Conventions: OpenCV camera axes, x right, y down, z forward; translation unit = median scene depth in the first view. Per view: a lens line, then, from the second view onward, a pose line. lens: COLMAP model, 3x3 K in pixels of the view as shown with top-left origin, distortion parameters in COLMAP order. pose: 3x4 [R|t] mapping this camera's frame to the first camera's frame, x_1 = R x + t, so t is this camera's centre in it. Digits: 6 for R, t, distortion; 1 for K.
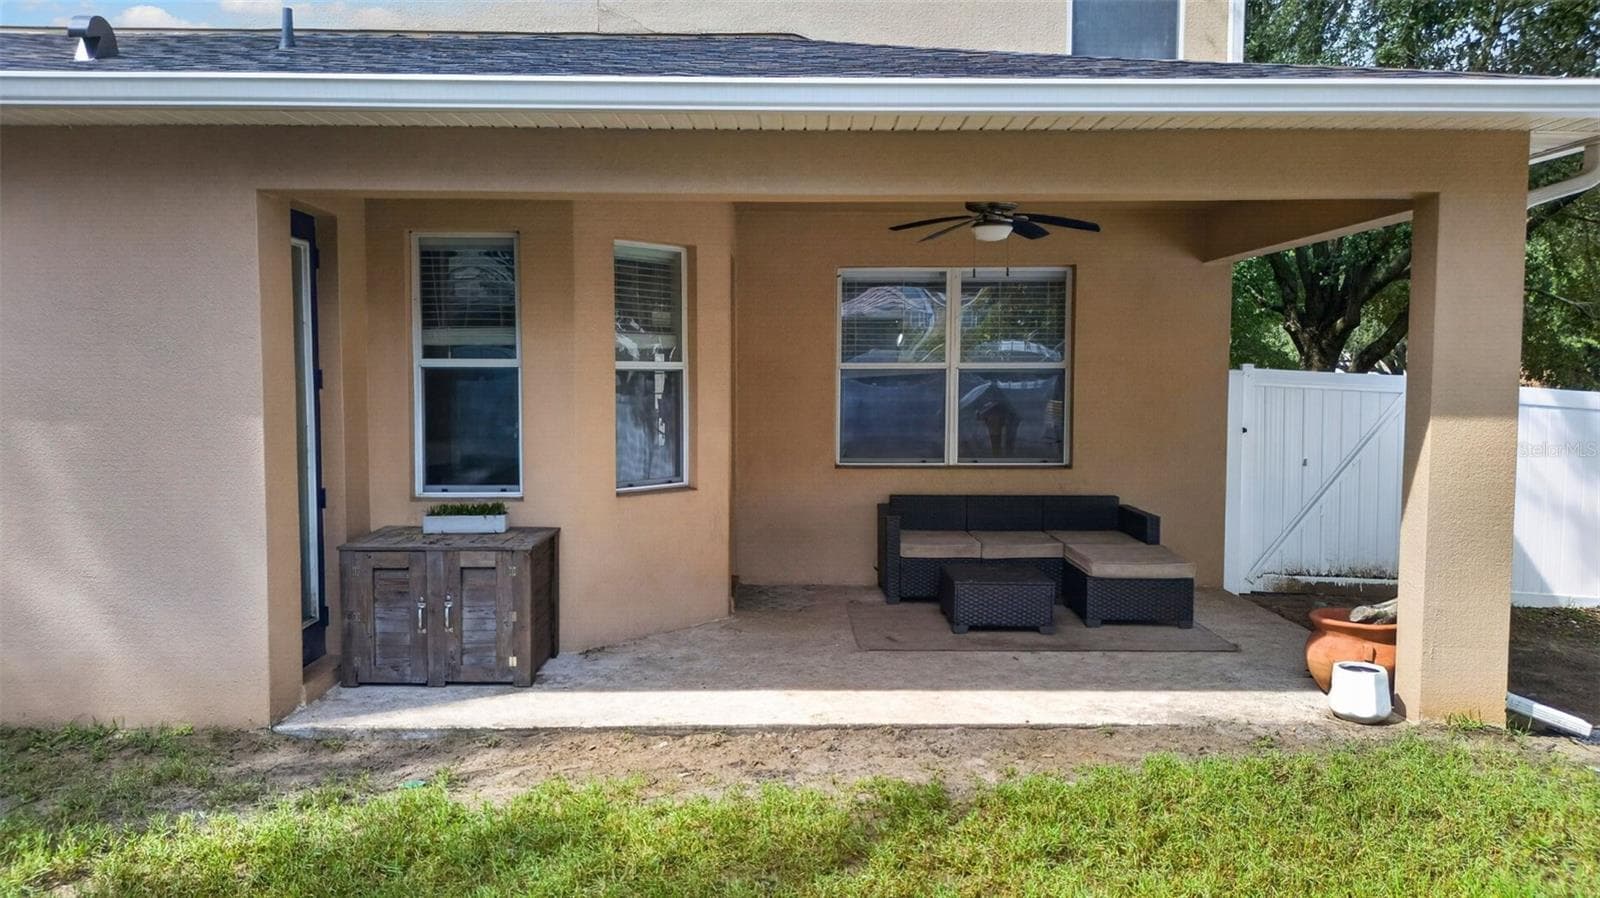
lens RADIAL K [[1137.8, 0, 800.0], [0, 1137.8, 449.0], [0, 0, 1]] dist [0.058846, -0.002995]
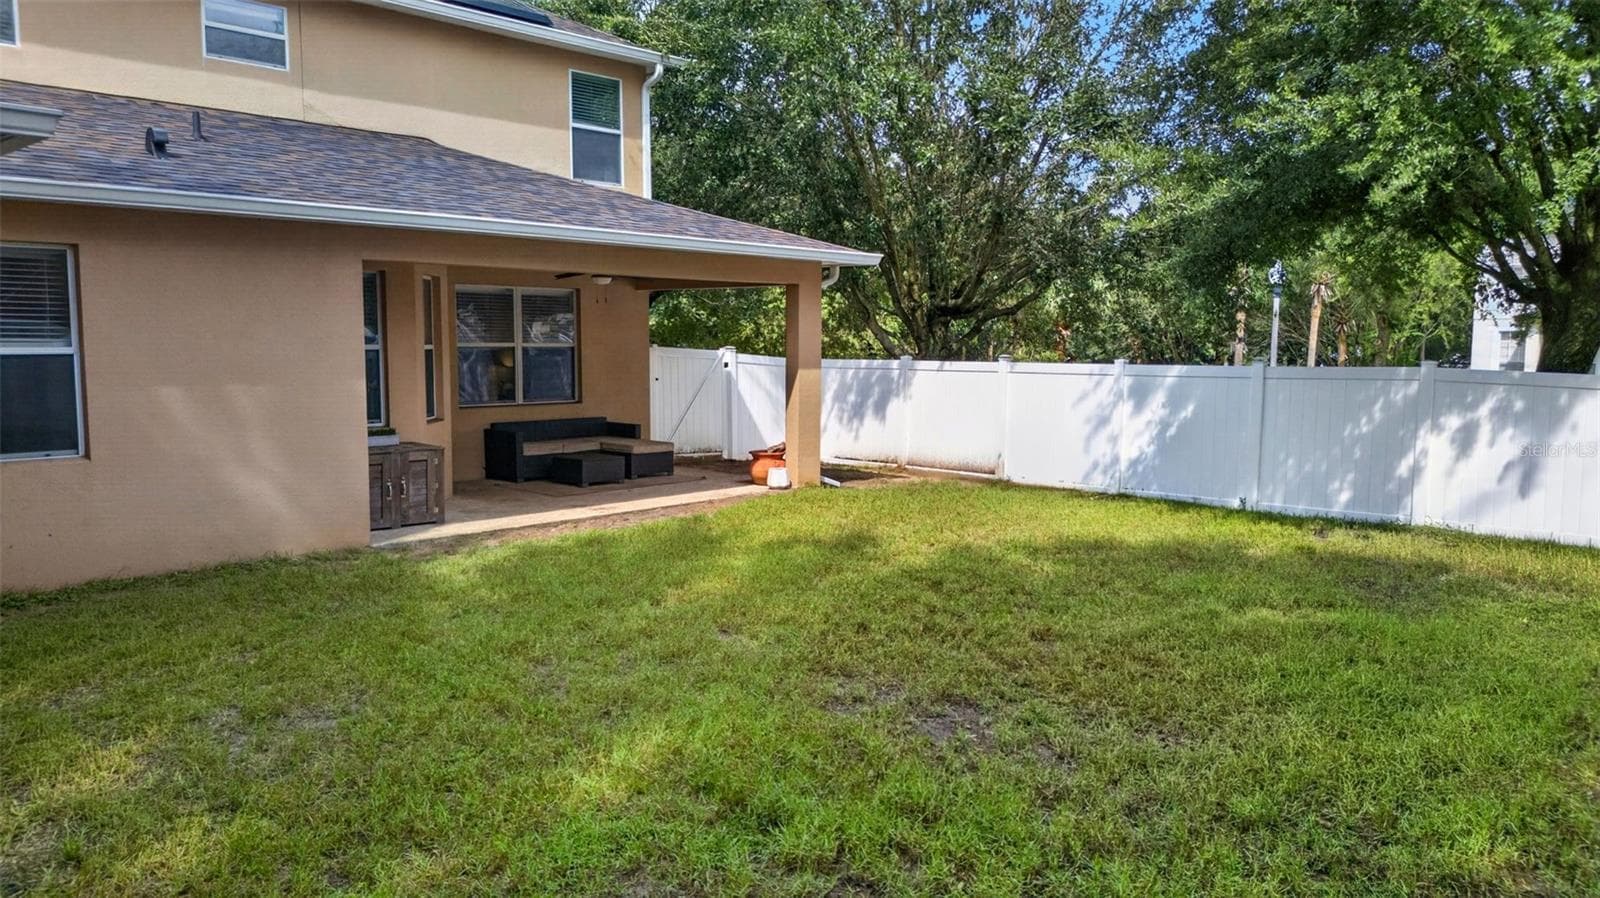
lens RADIAL K [[1137.8, 0, 800.0], [0, 1137.8, 449.0], [0, 0, 1]] dist [0.058846, -0.002995]
pose [[0.702189, -0.067463, 0.708787, -1.143469], [0.045030, 0.997716, 0.050353, 0.020011], [-0.710565, -0.003440, 0.703623, -0.721252]]
